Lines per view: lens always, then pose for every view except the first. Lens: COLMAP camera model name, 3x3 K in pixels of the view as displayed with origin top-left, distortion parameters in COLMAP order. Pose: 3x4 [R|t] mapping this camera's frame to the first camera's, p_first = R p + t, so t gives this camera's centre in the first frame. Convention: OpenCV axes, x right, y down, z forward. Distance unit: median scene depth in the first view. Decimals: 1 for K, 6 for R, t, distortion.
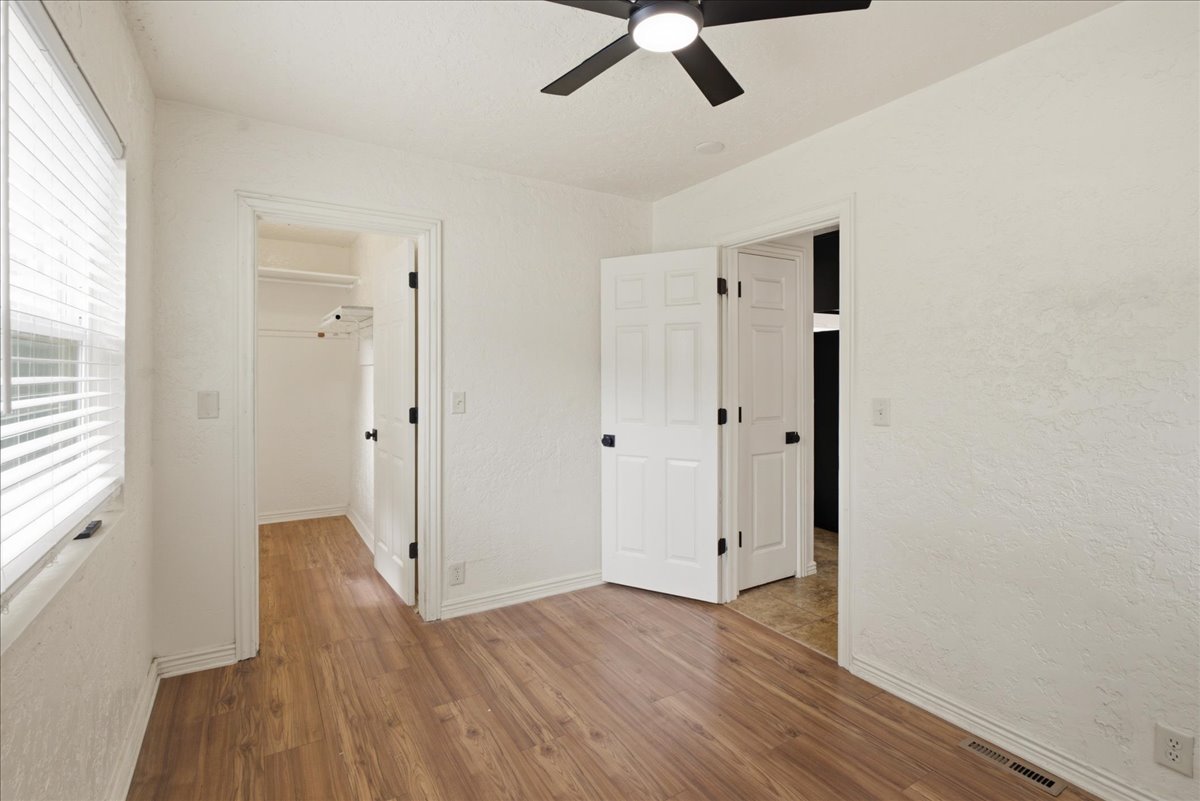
lens RADIAL K [[558.6, 0, 602.8], [0, 558.6, 379.2], [0, 0, 1]] dist [-0.007907, 0.001380]
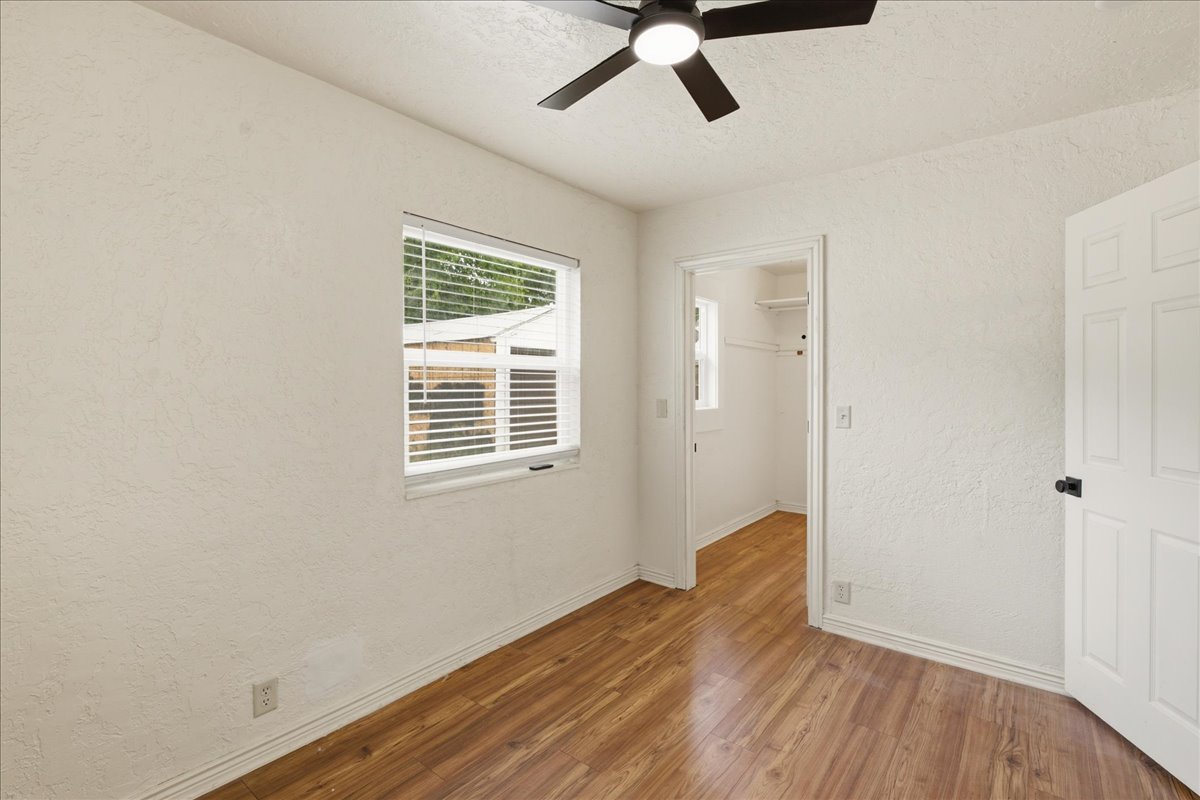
lens RADIAL K [[558.6, 0, 601.0], [0, 558.6, 396.8], [0, 0, 1]] dist [-0.007907, 0.001380]
pose [[0.332928, 0.015661, -0.942822, 0.578811], [-0.007682, 0.999874, 0.013897, -0.003214], [0.942921, 0.002616, 0.333007, 0.312662]]
